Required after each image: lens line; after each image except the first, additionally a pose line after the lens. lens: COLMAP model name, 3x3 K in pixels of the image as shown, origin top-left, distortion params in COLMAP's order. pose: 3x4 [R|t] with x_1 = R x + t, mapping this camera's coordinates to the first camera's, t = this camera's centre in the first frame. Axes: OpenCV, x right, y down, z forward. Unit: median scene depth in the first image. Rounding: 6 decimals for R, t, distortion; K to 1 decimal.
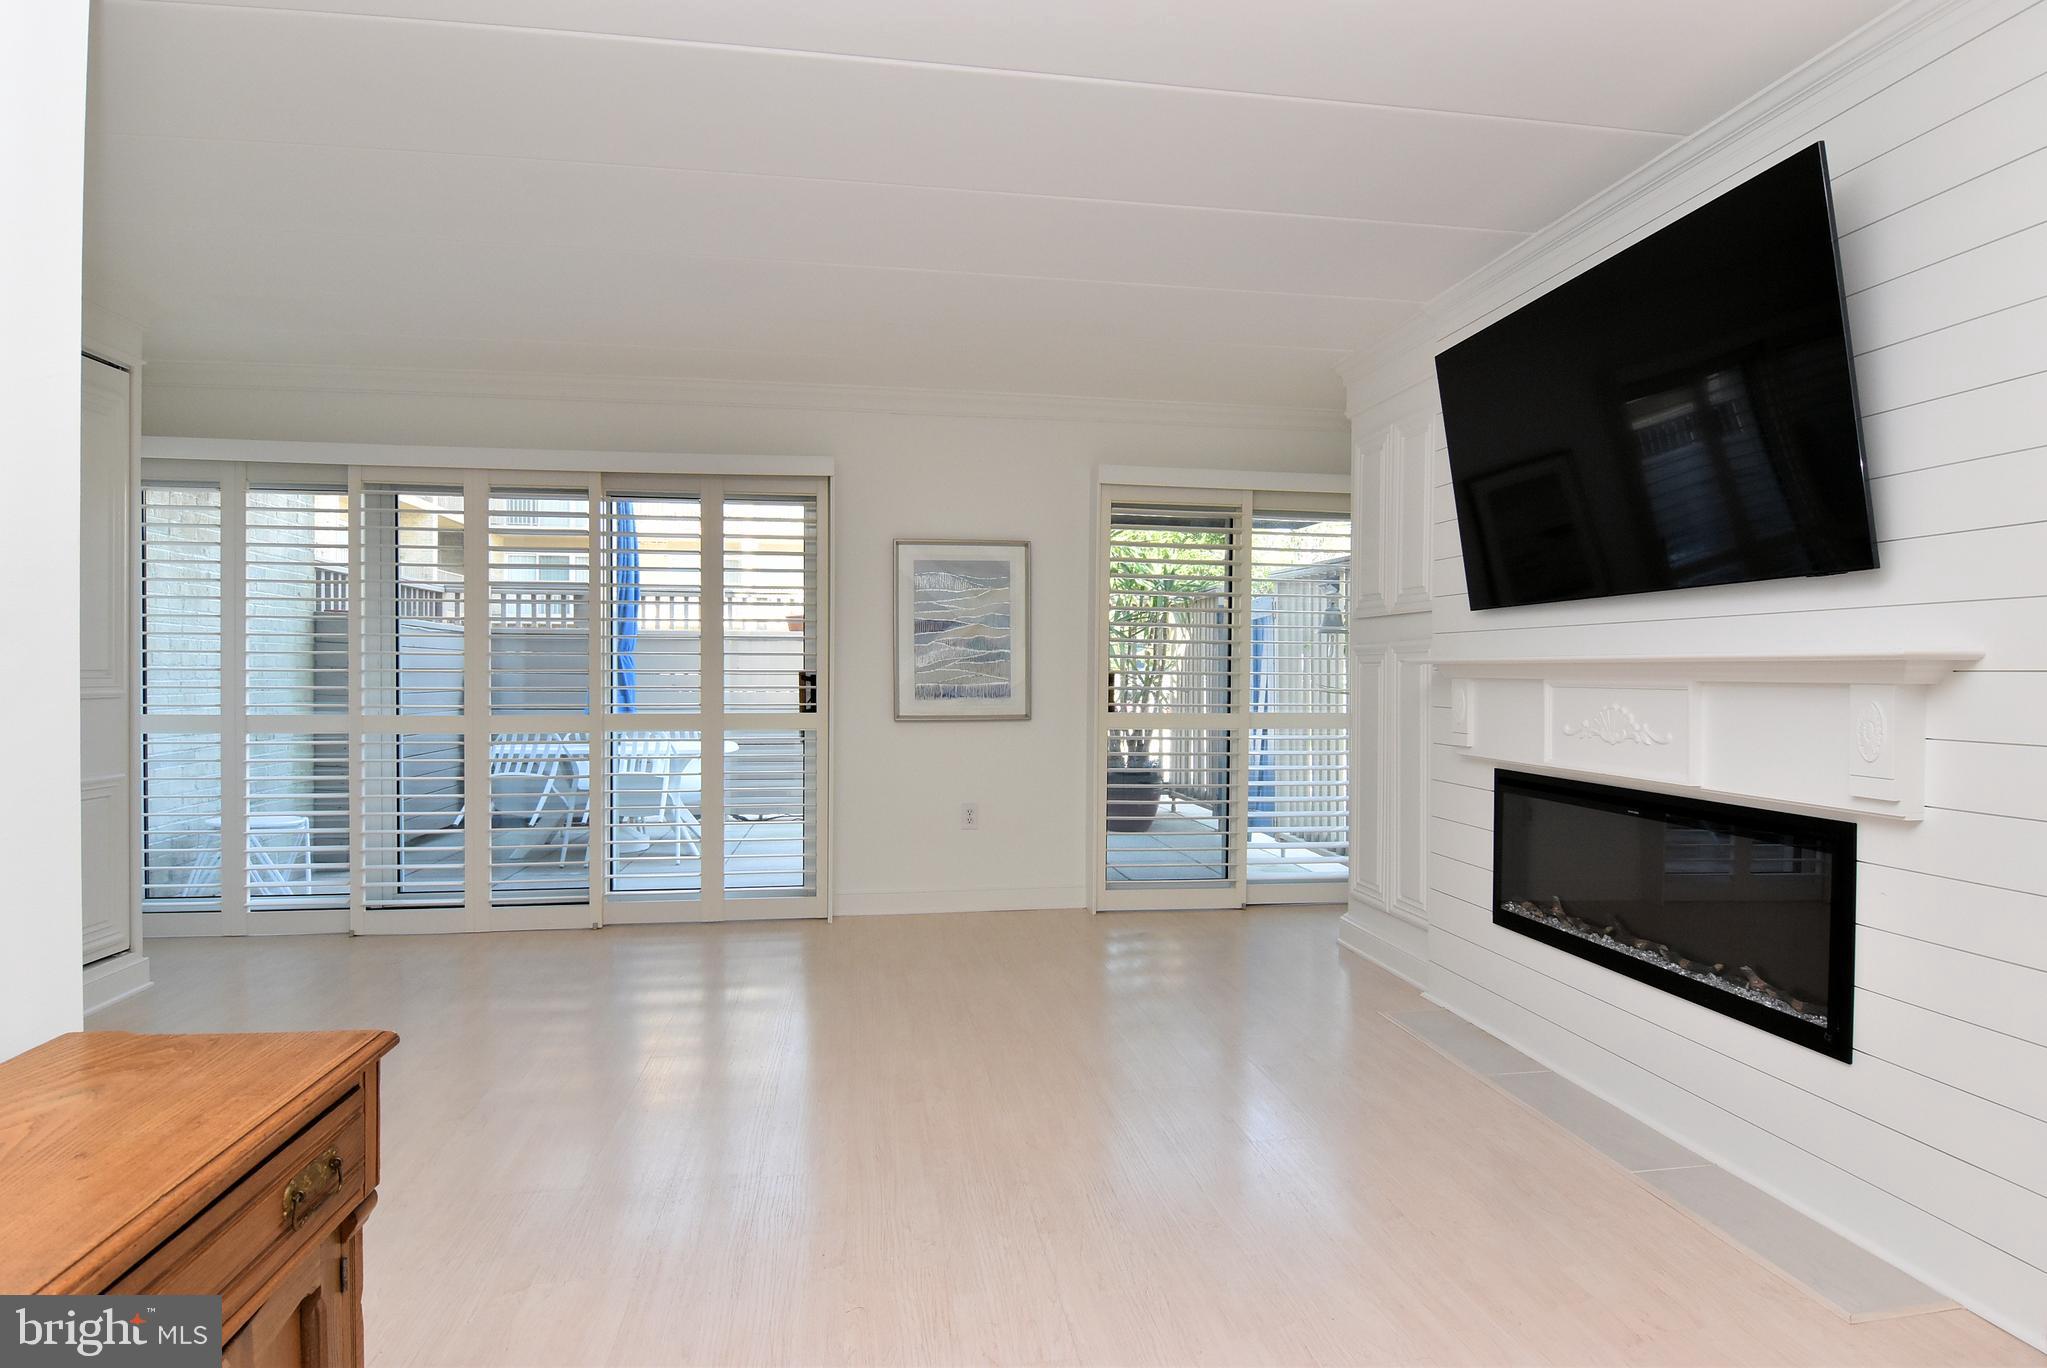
lens RADIAL K [[1080.8, 0, 1031.0], [0, 1080.8, 681.1], [0, 0, 1]] dist [0.000659, -0.018199]
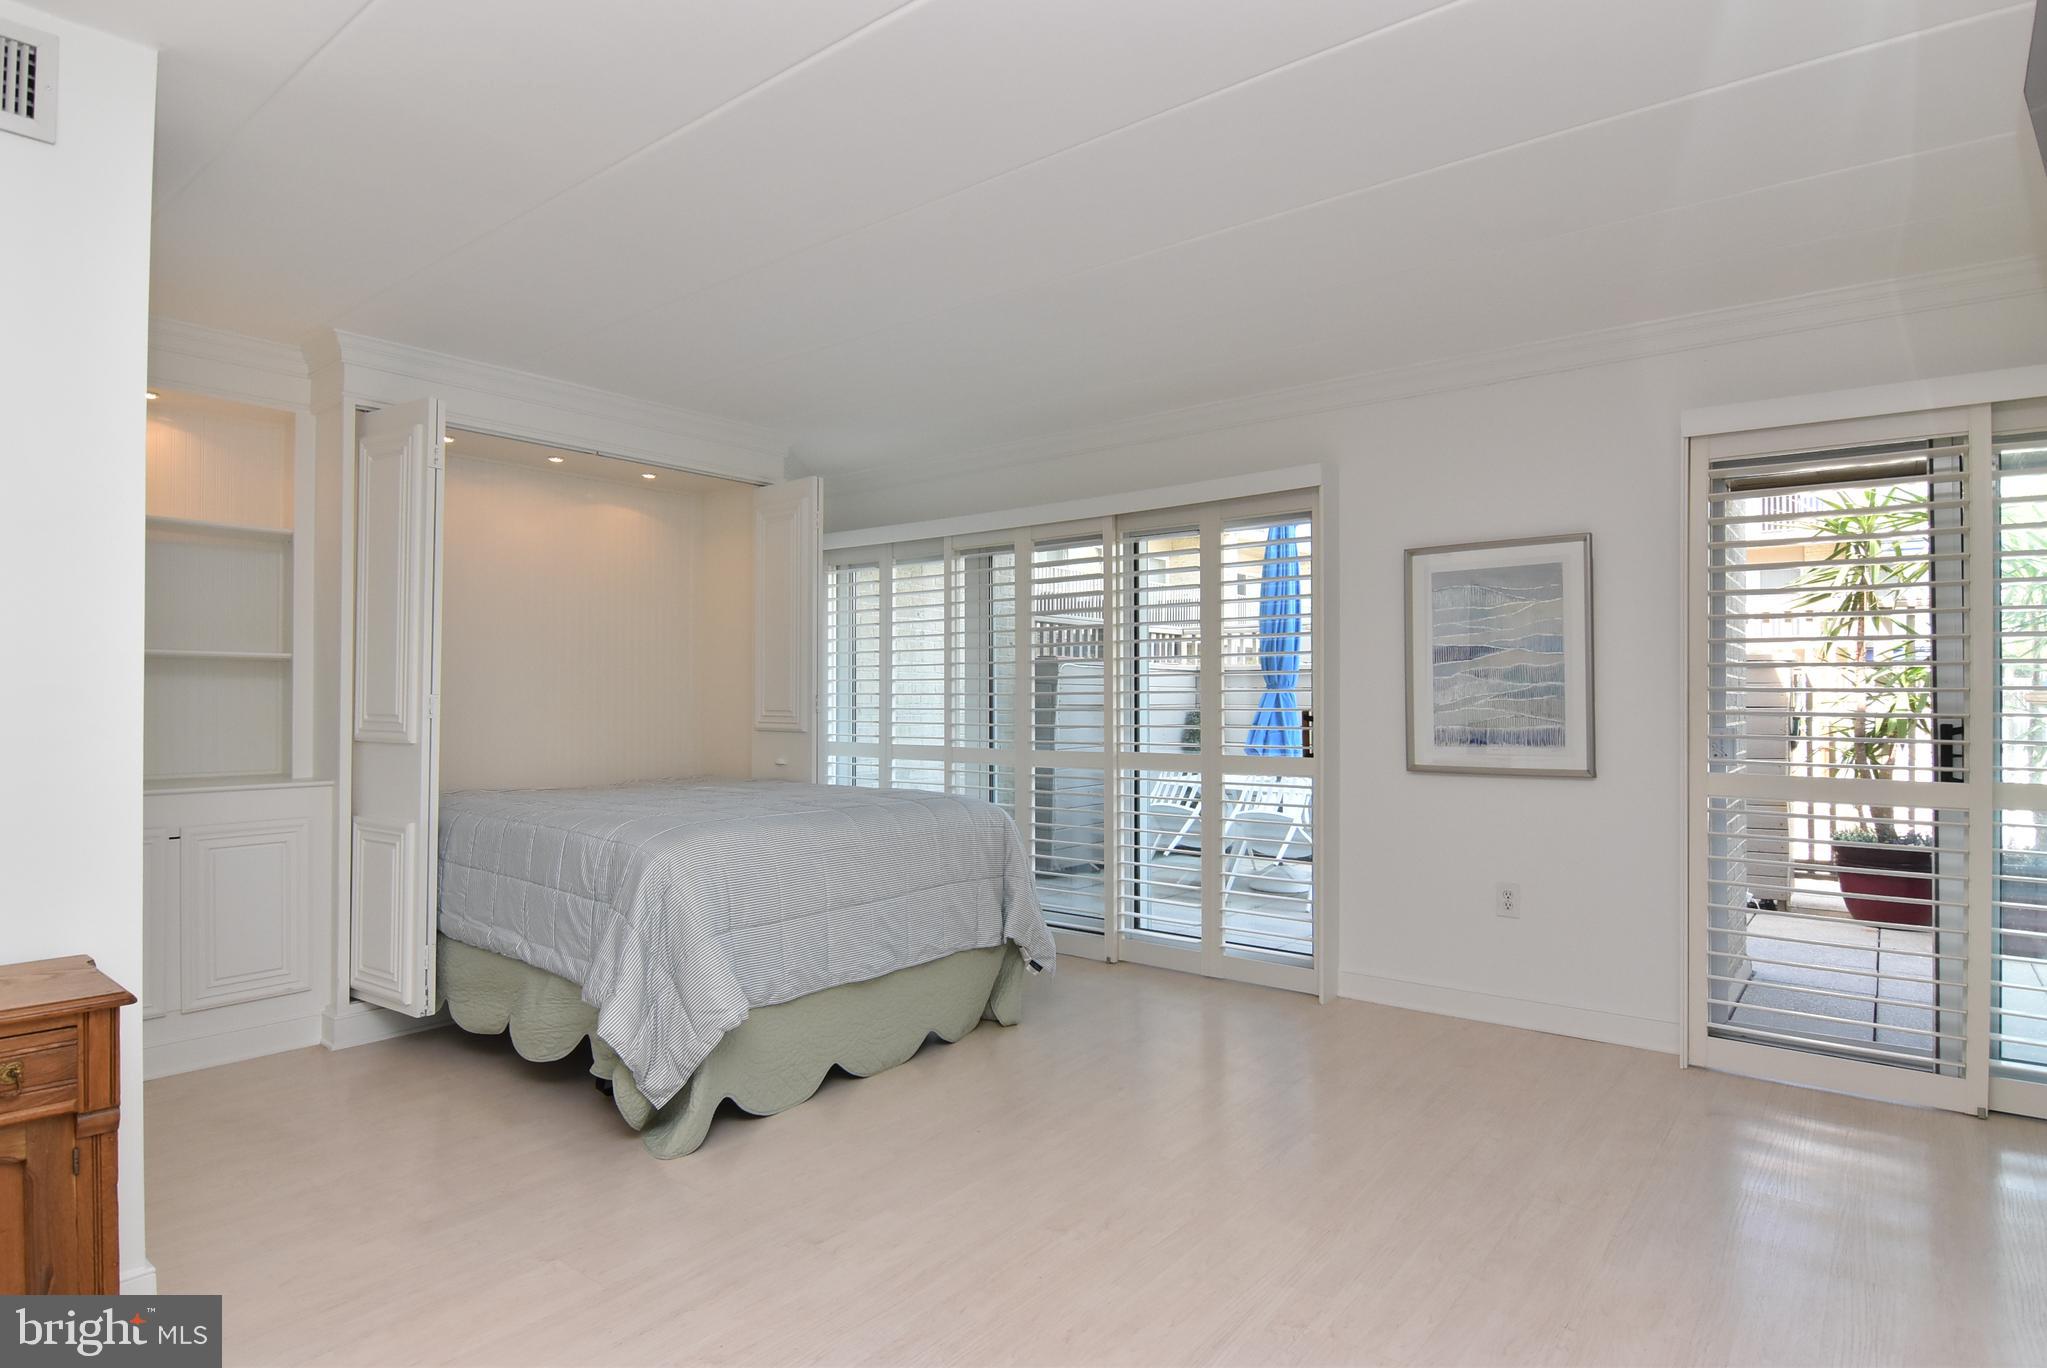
lens RADIAL K [[1111.1, 0, 1019.7], [0, 1111.1, 687.9], [0, 0, 1]] dist [0.007514, -0.020155]
pose [[0.671878, -0.013994, -0.740530, 0.306577], [-0.011730, 0.999495, -0.029530, 0.002211], [0.740569, 0.028526, 0.671375, 0.219254]]
